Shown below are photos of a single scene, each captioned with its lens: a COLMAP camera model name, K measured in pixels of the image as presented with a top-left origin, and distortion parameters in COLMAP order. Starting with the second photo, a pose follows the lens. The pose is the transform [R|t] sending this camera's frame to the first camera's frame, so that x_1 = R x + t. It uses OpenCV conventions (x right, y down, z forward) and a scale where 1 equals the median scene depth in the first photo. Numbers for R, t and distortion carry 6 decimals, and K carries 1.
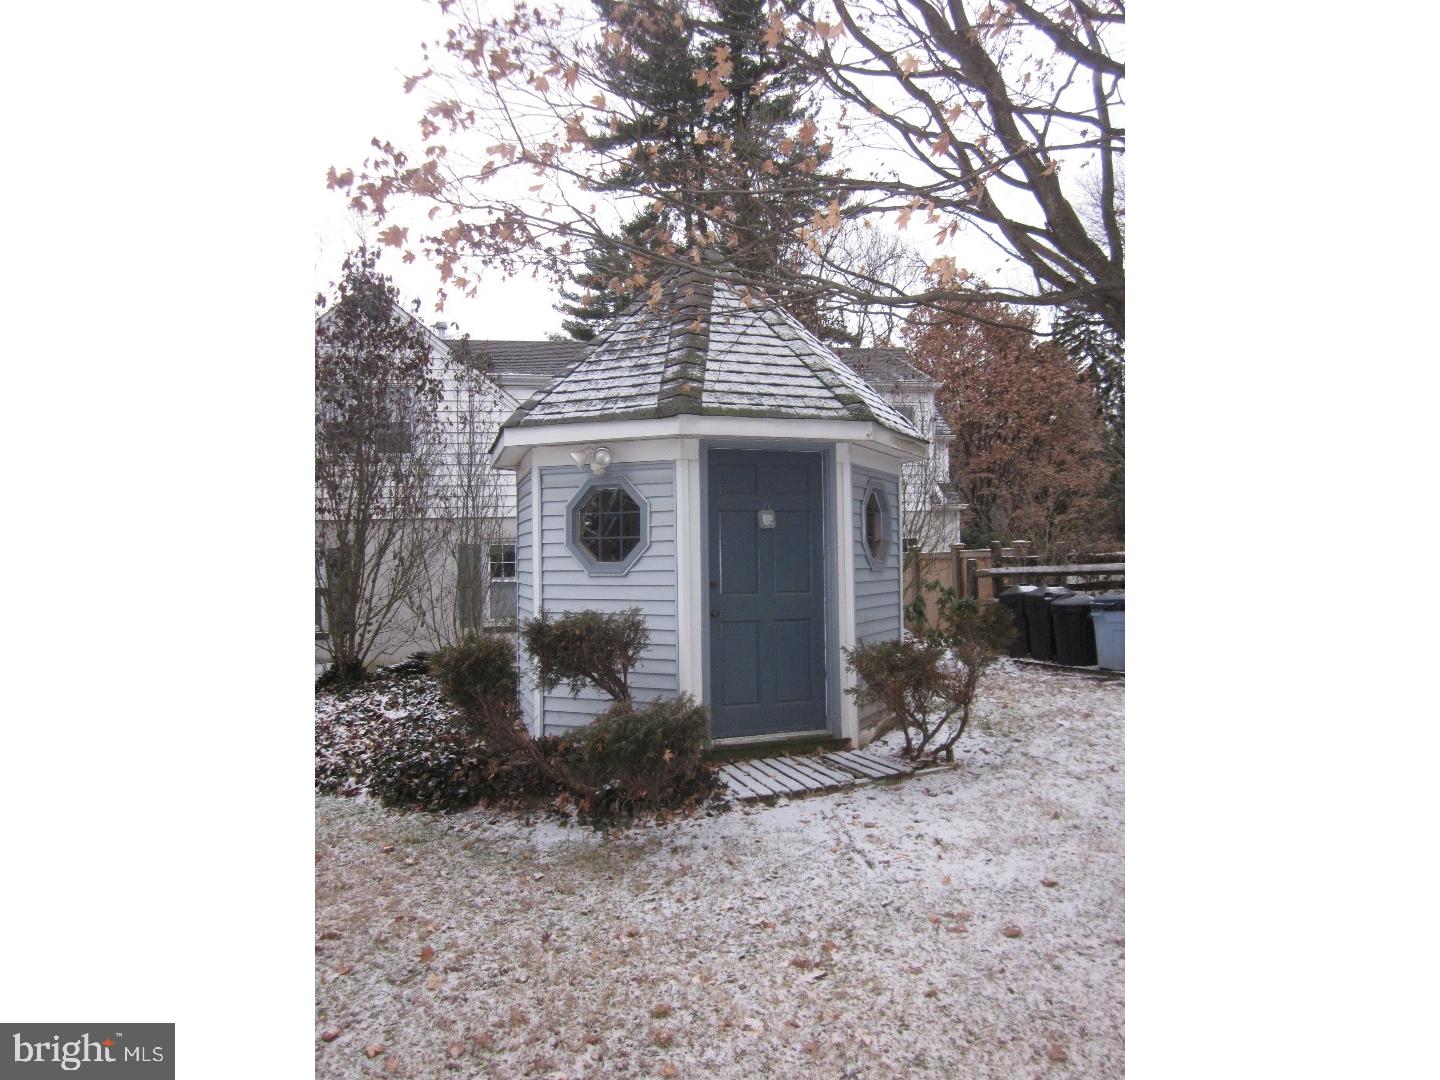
lens RADIAL K [[945.5, 0, 720.0], [0, 945.5, 540.0], [0, 0, 1]] dist [-0.001741, -0.000824]
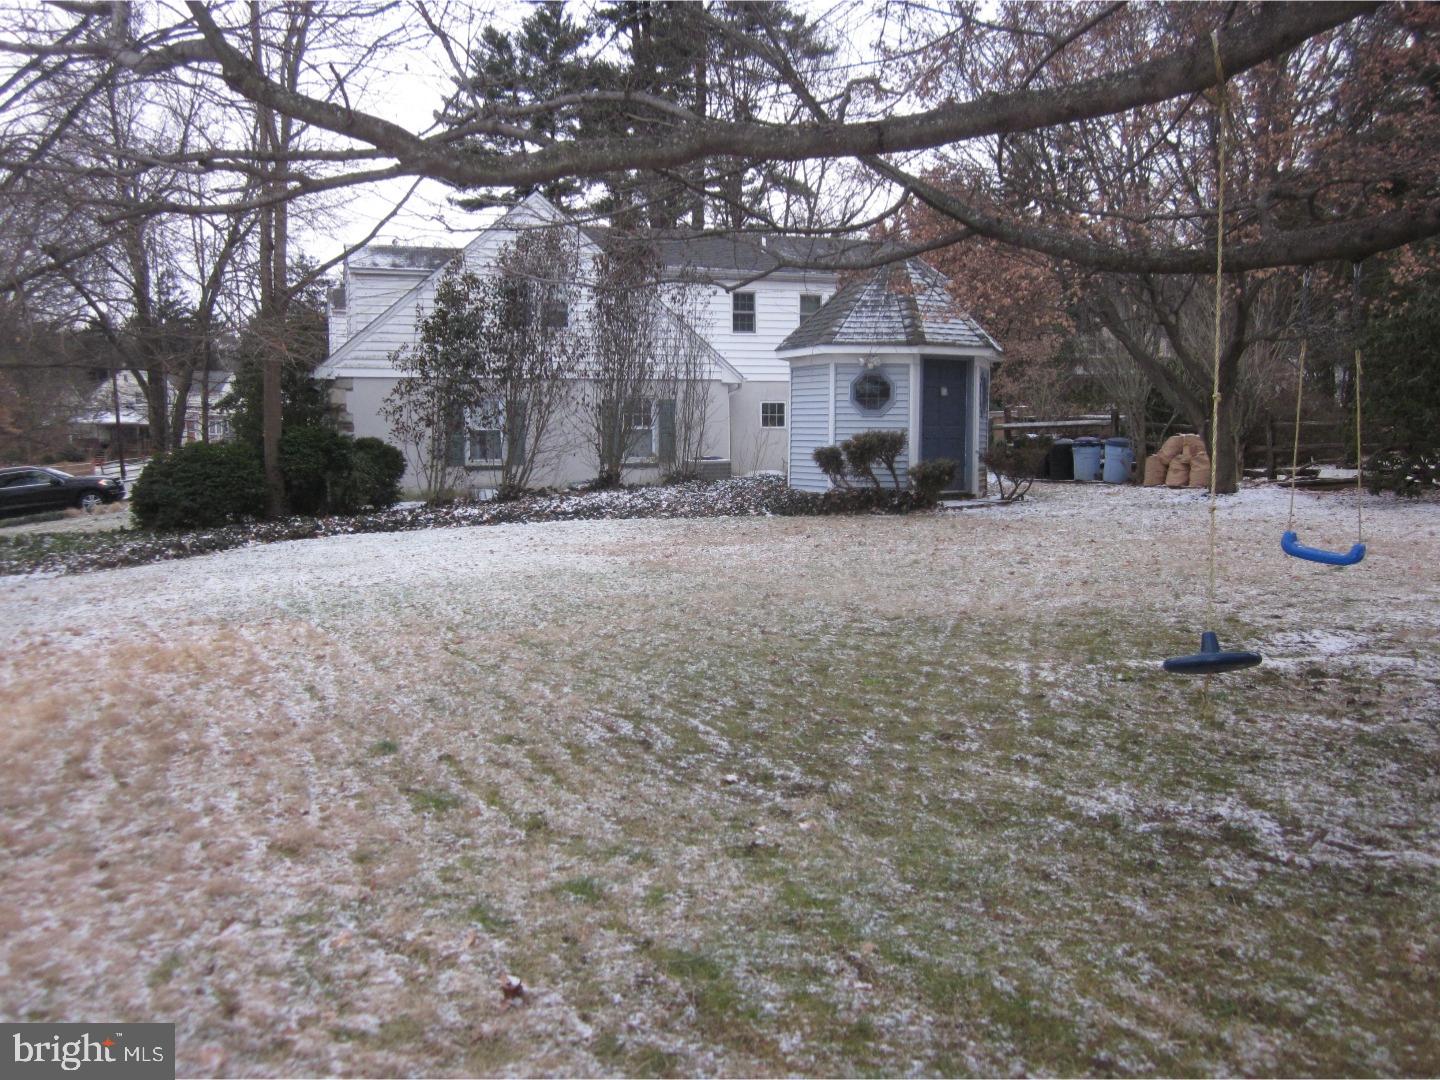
lens RADIAL K [[1149.4, 0, 720.0], [0, 1149.4, 540.0], [0, 0, 1]] dist [-0.008631, -0.009655]
pose [[0.992399, 0.012823, 0.122388, -0.775773], [-0.027450, 0.992564, 0.118586, 0.017340], [-0.119958, -0.121044, 0.985372, -1.572506]]
